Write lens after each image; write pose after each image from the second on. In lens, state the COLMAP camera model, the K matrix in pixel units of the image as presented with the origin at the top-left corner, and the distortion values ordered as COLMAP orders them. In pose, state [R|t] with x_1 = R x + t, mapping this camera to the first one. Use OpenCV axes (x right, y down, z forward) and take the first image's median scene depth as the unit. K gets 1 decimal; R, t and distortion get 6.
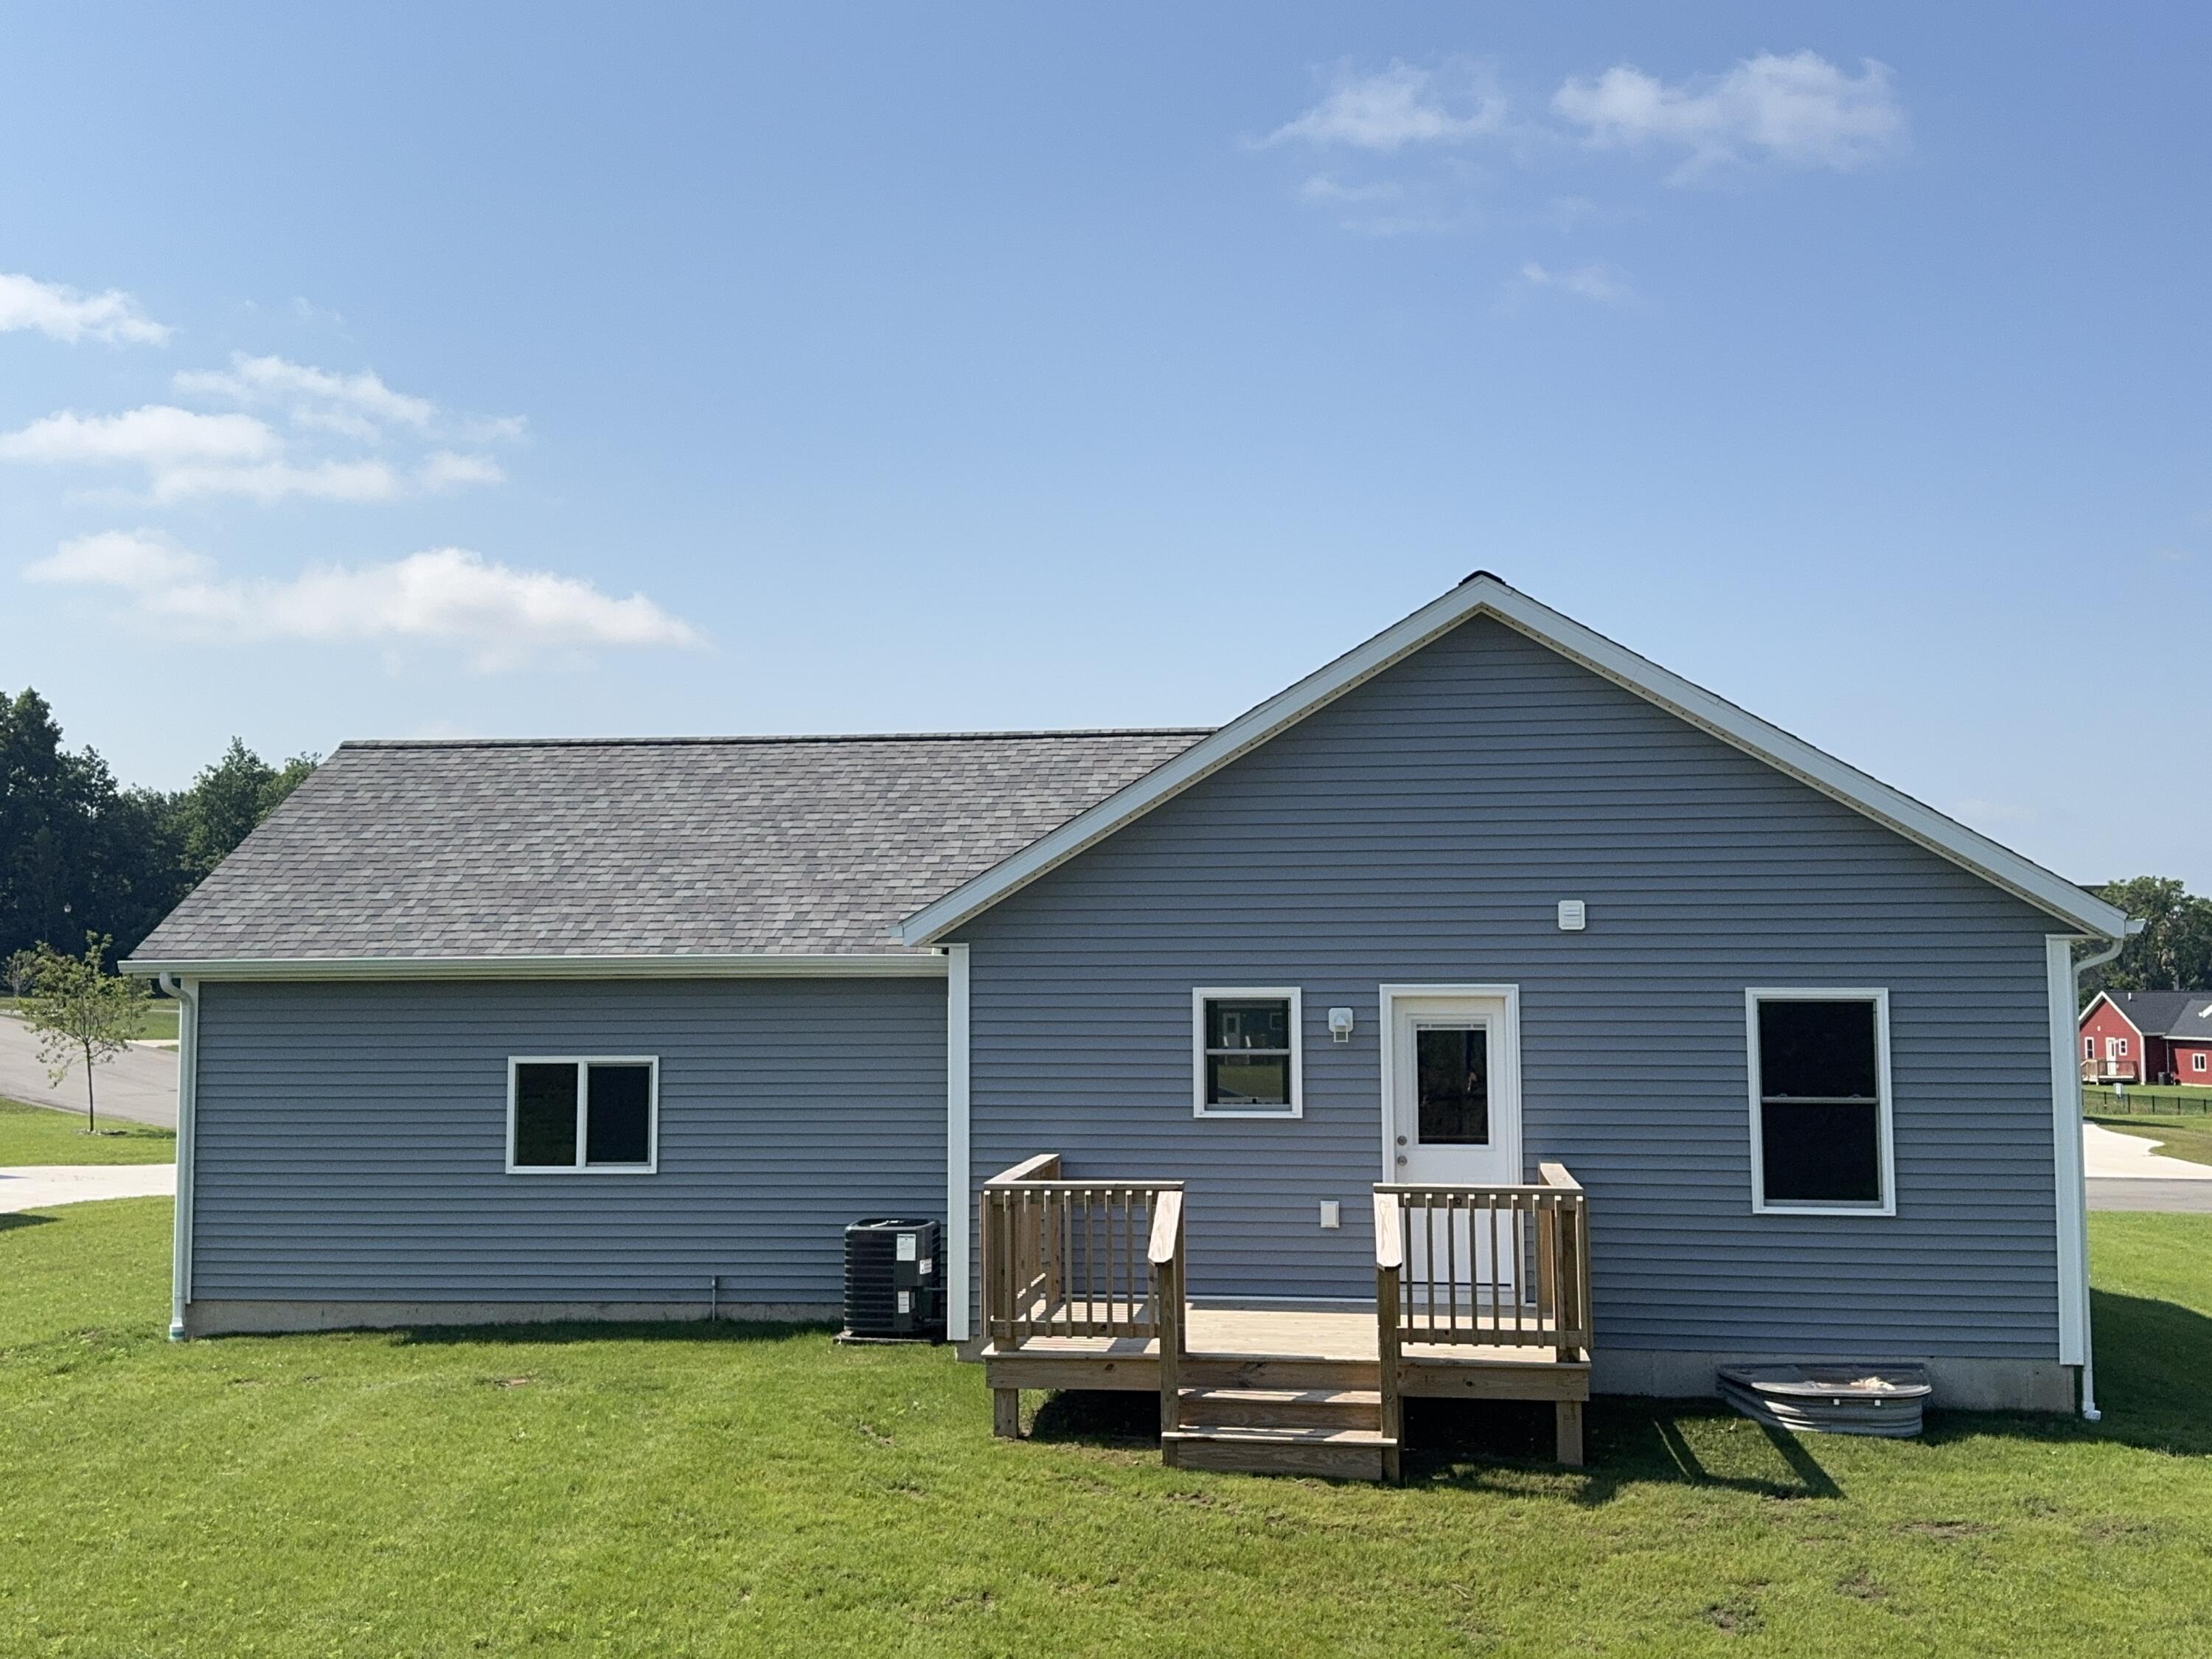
lens RADIAL K [[2295.8, 0, 1106.0], [0, 2295.8, 829.5], [0, 0, 1]] dist [0.183421, -0.394732]
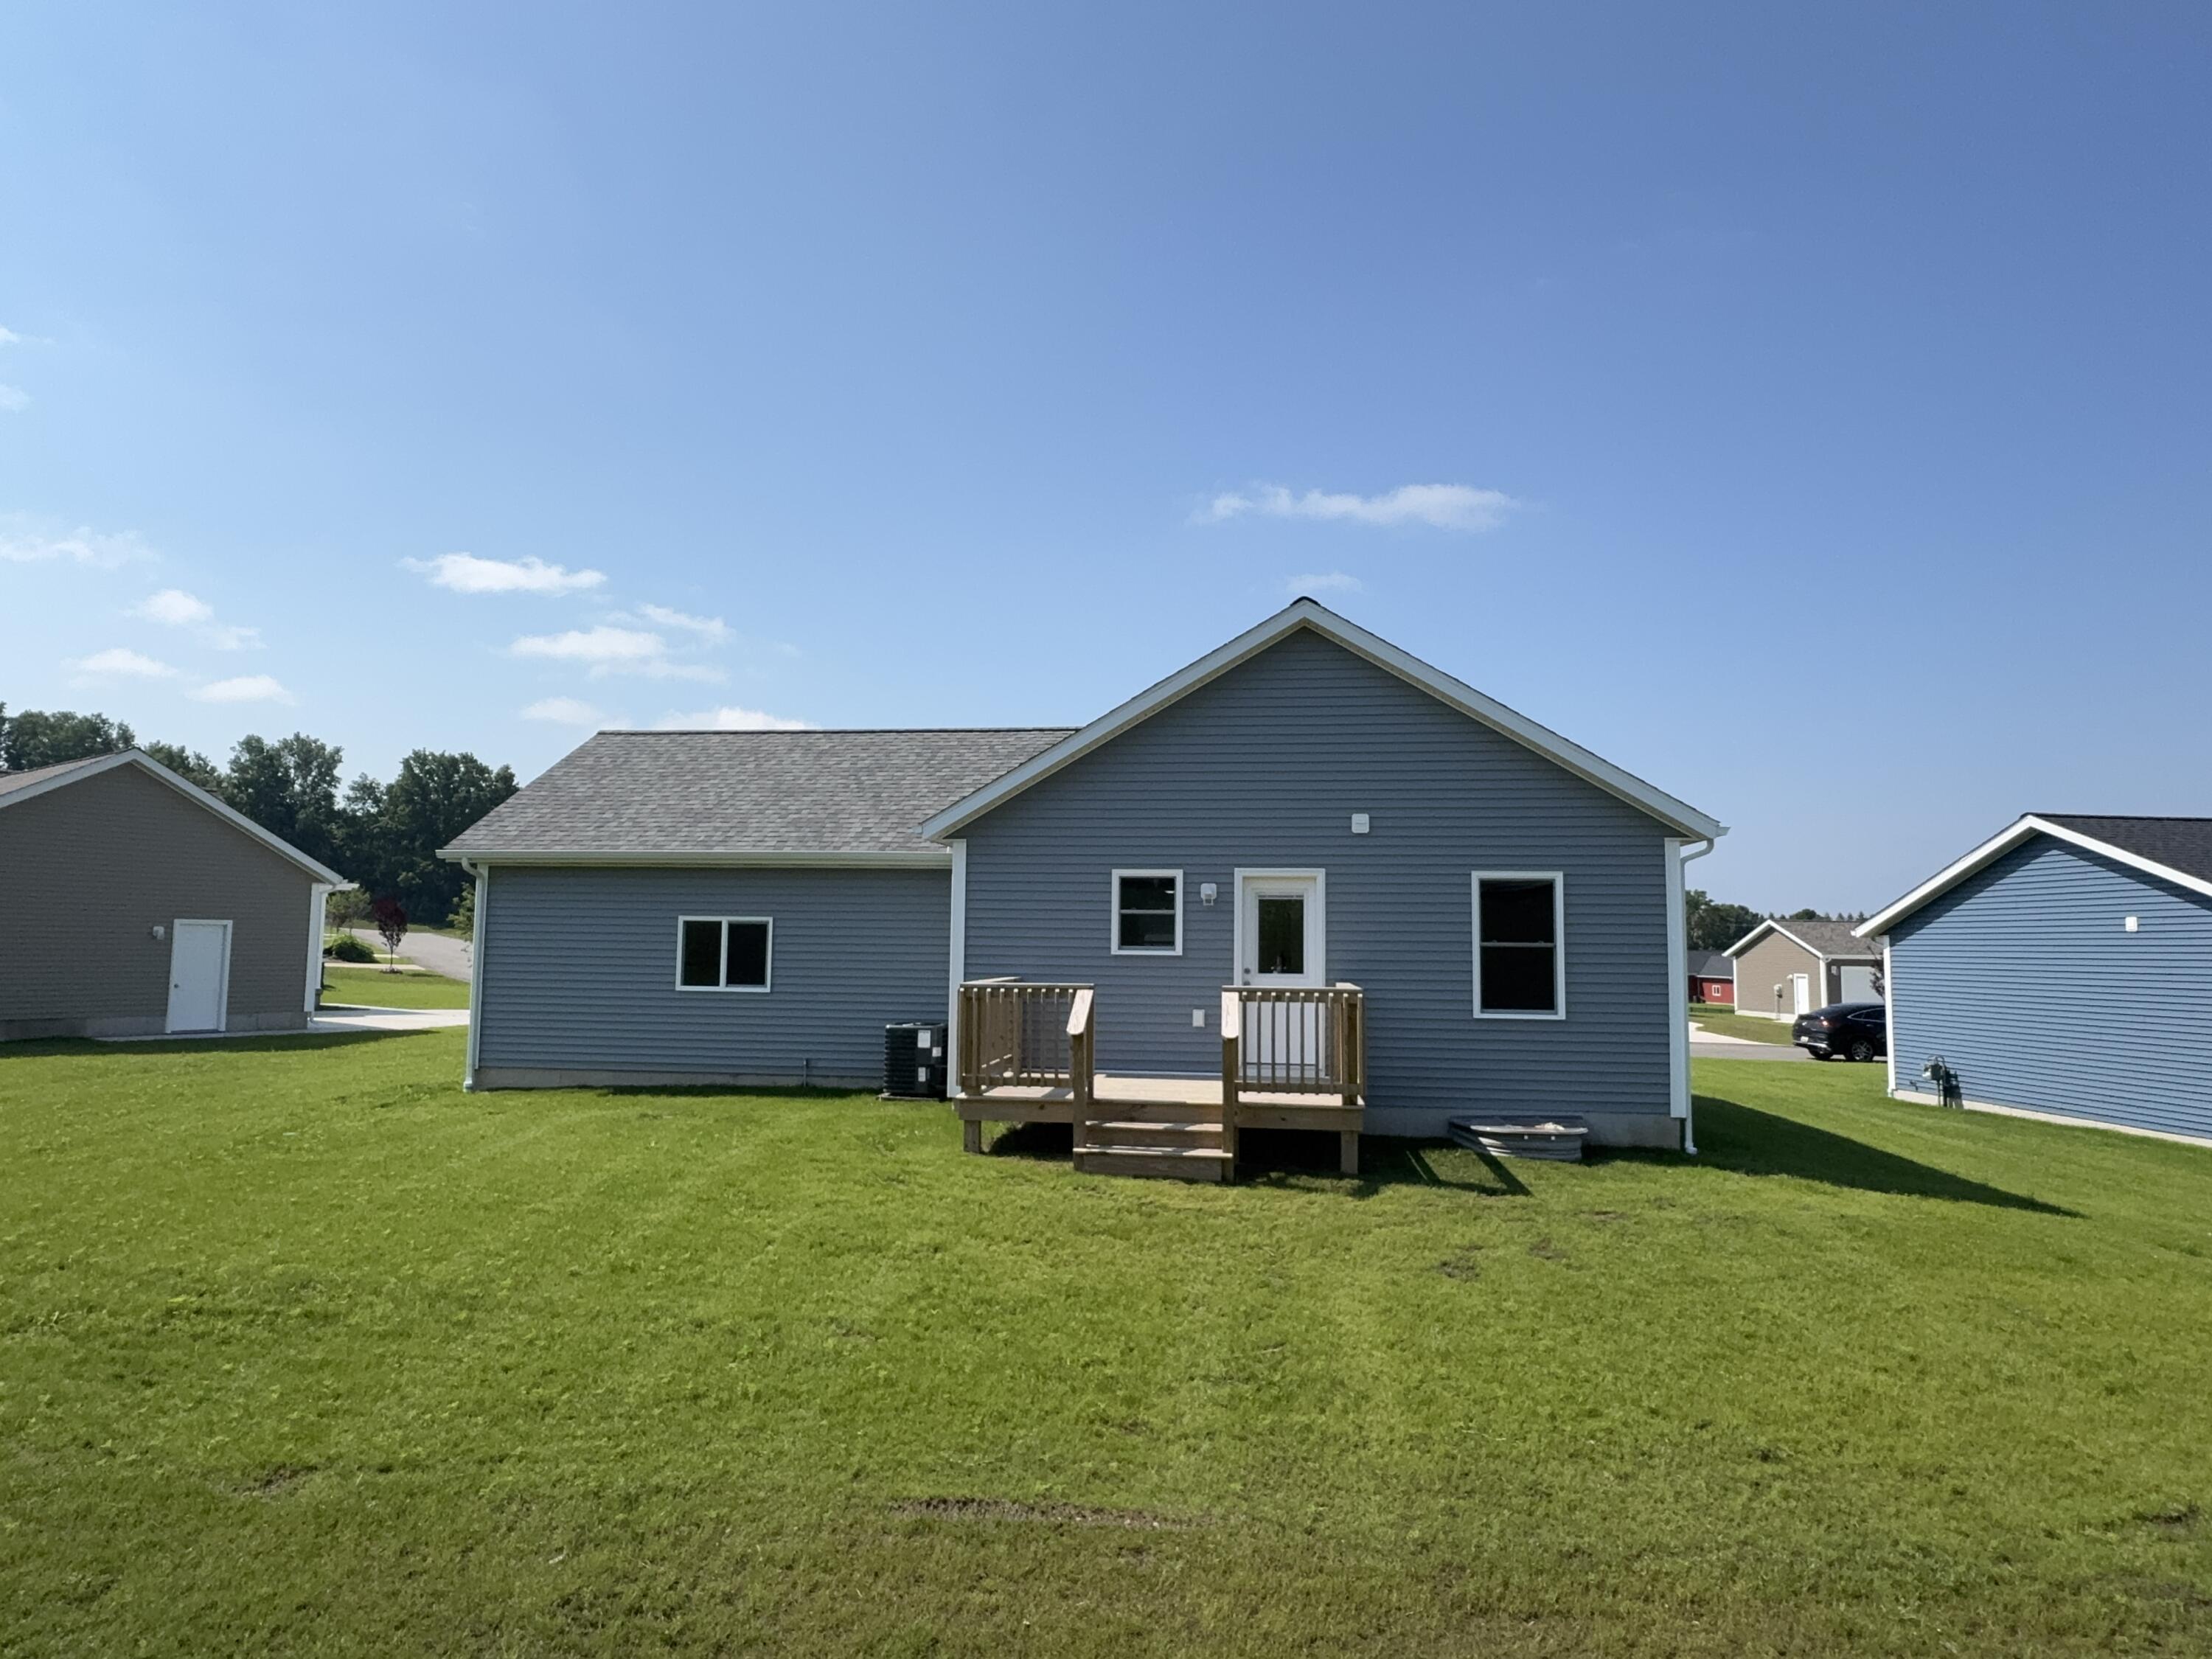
lens RADIAL K [[1325.5, 0, 1106.0], [0, 1325.5, 829.5], [0, 0, 1]] dist [0.000013, -0.000361]
pose [[0.999828, 0.018172, 0.003809, 0.034263], [-0.018116, 0.999735, -0.014238, 0.063055], [-0.004067, 0.014166, 0.999891, 0.143259]]
